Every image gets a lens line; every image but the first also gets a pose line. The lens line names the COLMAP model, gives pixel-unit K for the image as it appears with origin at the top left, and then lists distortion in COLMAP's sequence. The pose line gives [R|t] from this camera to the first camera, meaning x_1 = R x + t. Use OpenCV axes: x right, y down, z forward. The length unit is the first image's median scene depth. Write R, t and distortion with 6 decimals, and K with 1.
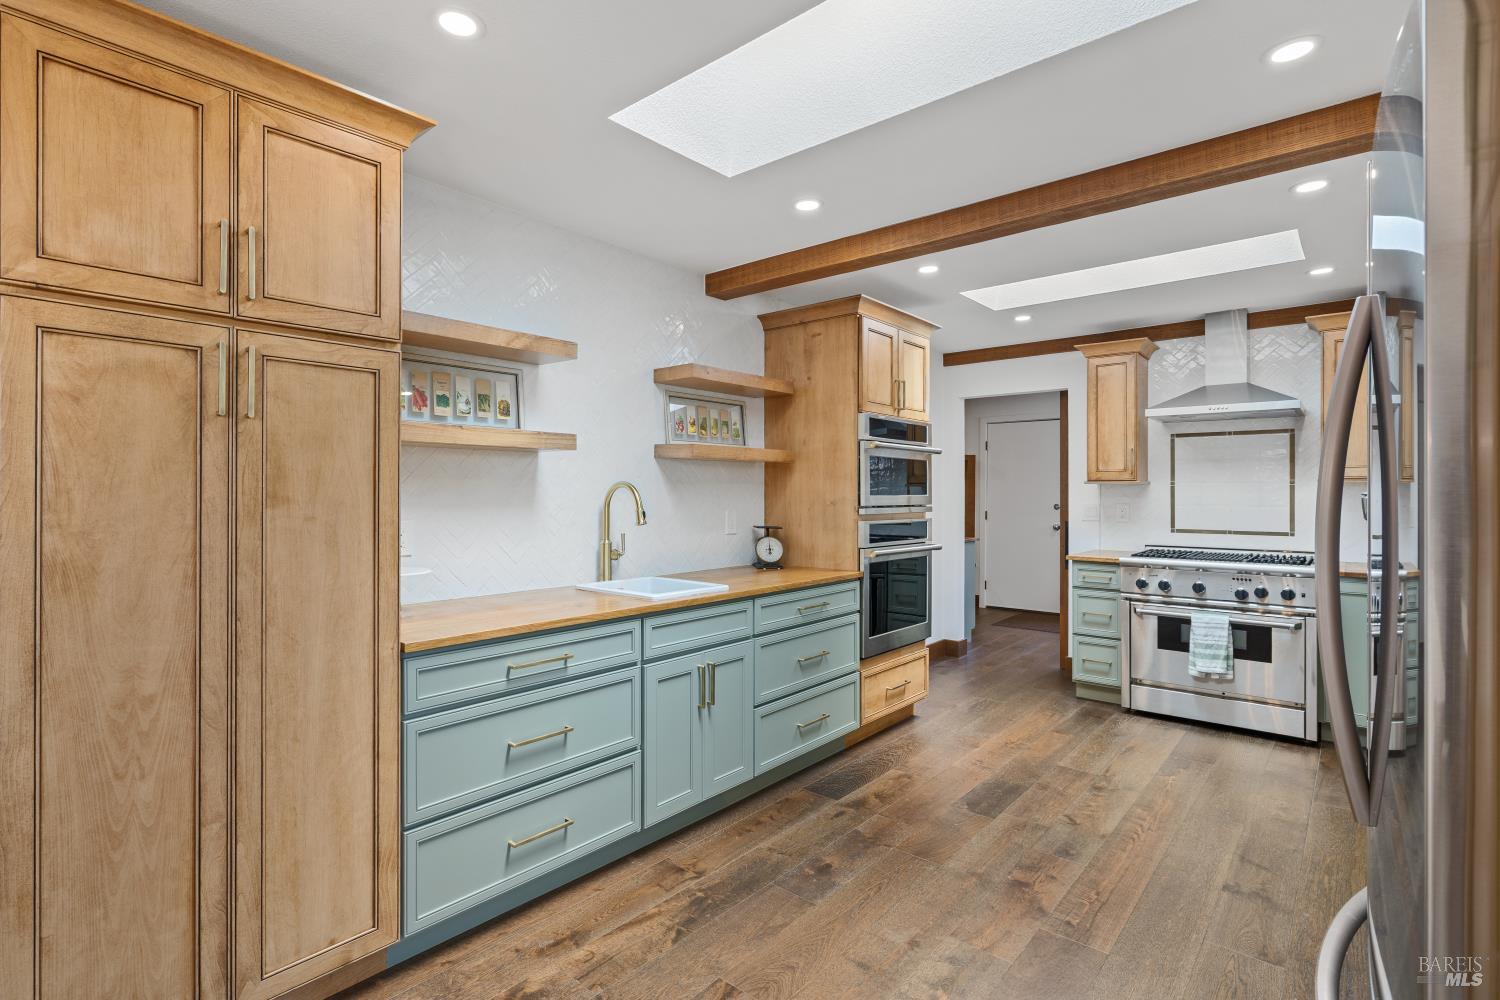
lens RADIAL K [[721.9, 0, 741.6], [0, 721.9, 488.4], [0, 0, 1]] dist [-0.002459, 0.000075]
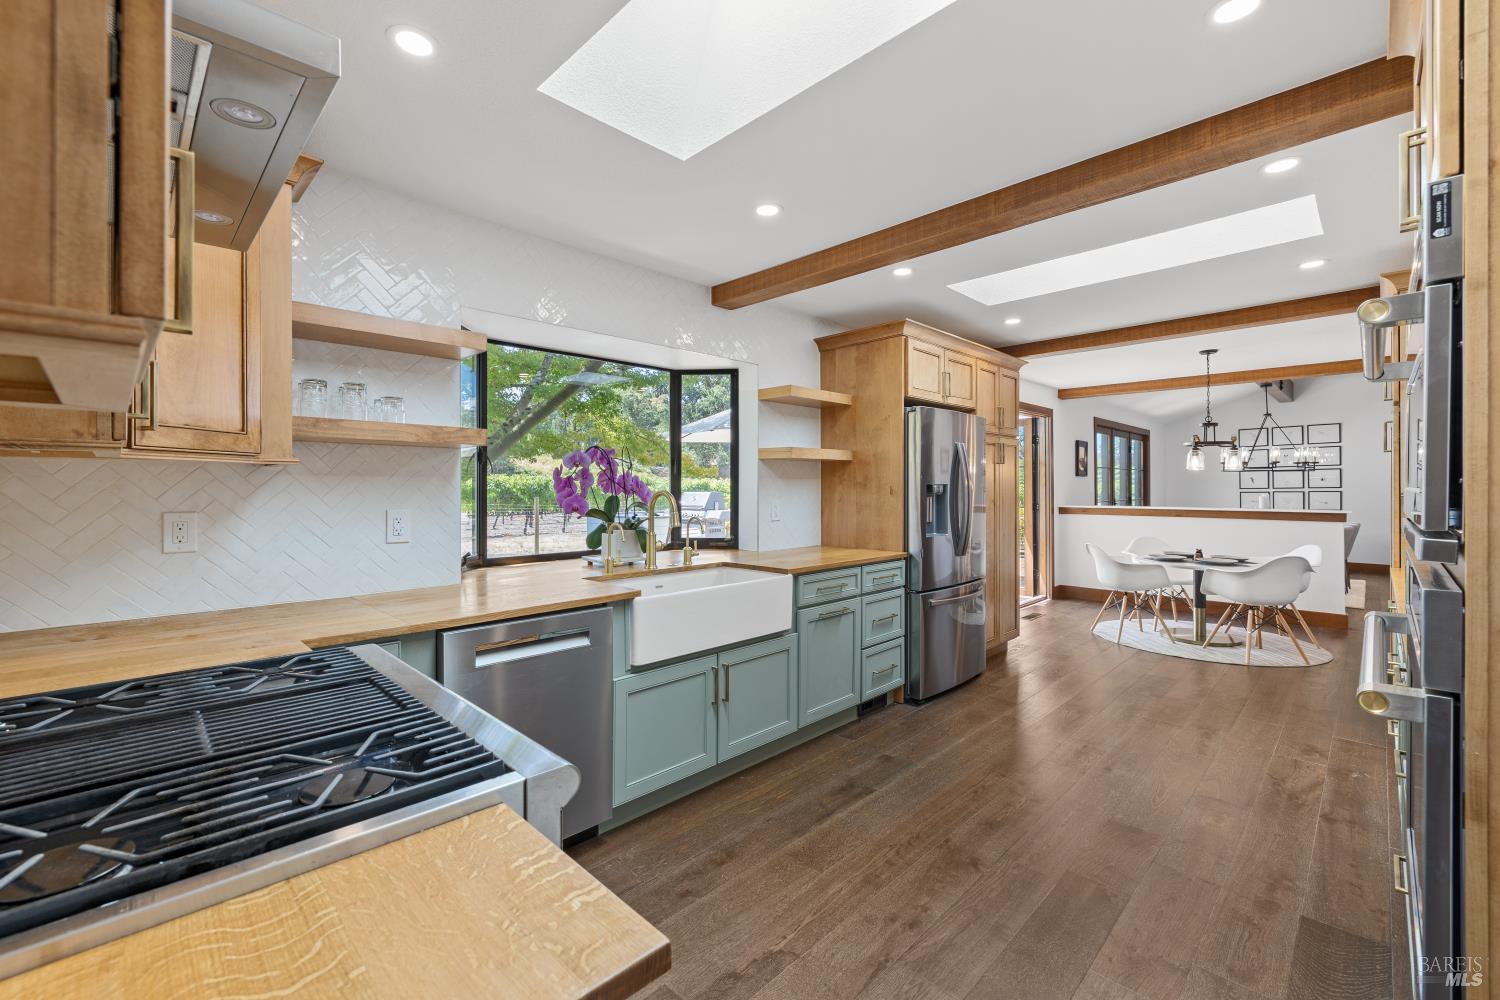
lens RADIAL K [[628.2, 0, 735.8], [0, 628.2, 491.8], [0, 0, 1]] dist [0.002040, 0.000115]
pose [[-0.996798, 0.001023, 0.079960, 0.580950], [0.001357, 0.999991, 0.004134, 0.009968], [-0.079955, 0.004230, -0.996790, 1.508673]]
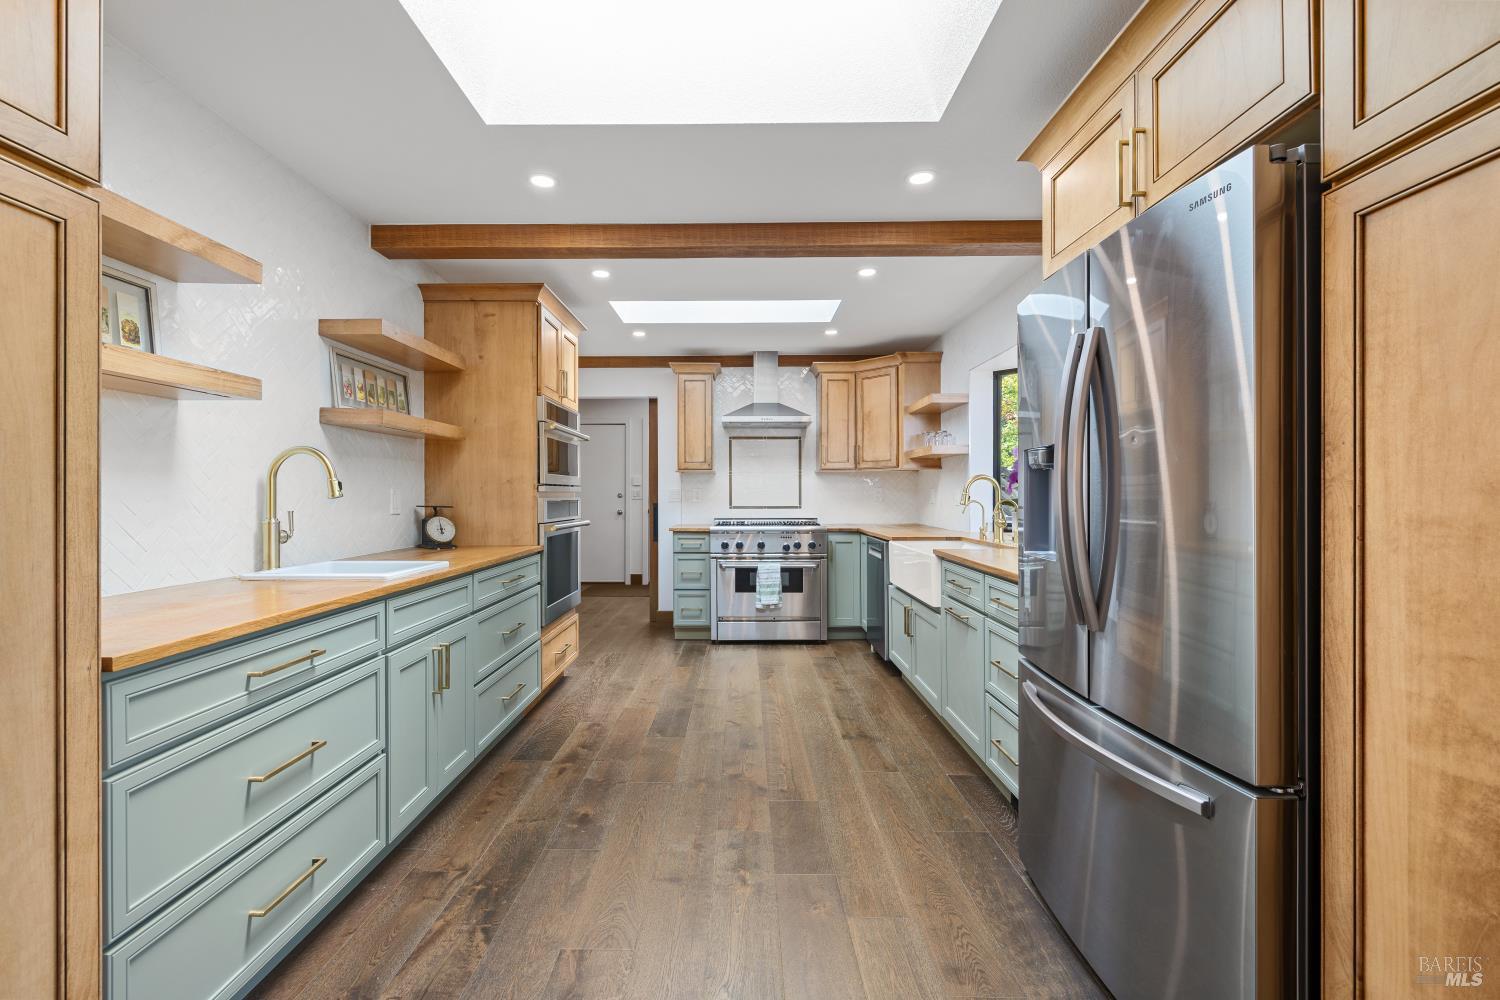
lens RADIAL K [[628.2, 0, 735.8], [0, 628.2, 491.8], [0, 0, 1]] dist [0.002040, 0.000115]
pose [[0.762683, -0.001322, 0.646771, -0.228072], [0.000284, 0.999998, 0.001709, 0.037445], [-0.646773, -0.001120, 0.762682, 0.119633]]
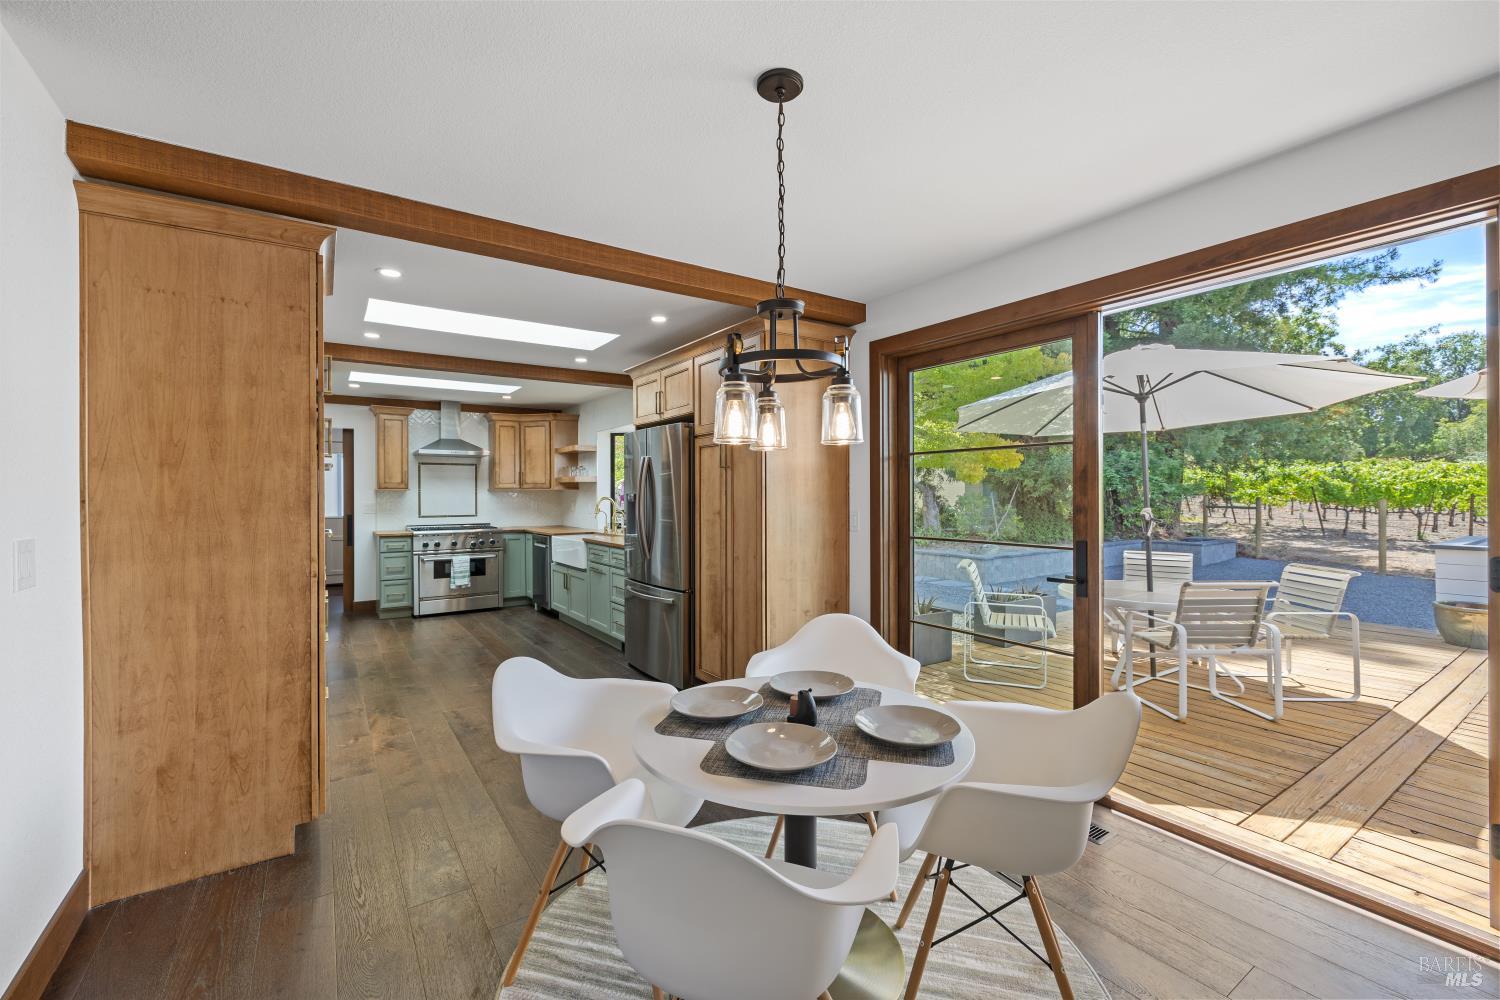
lens RADIAL K [[628.2, 0, 735.8], [0, 628.2, 491.8], [0, 0, 1]] dist [0.002040, 0.000115]
pose [[0.264652, 0.001902, 0.964342, -0.960273], [0.000096, 0.999998, -0.001999, -0.000433], [-0.964344, 0.000622, 0.264651, -0.226293]]
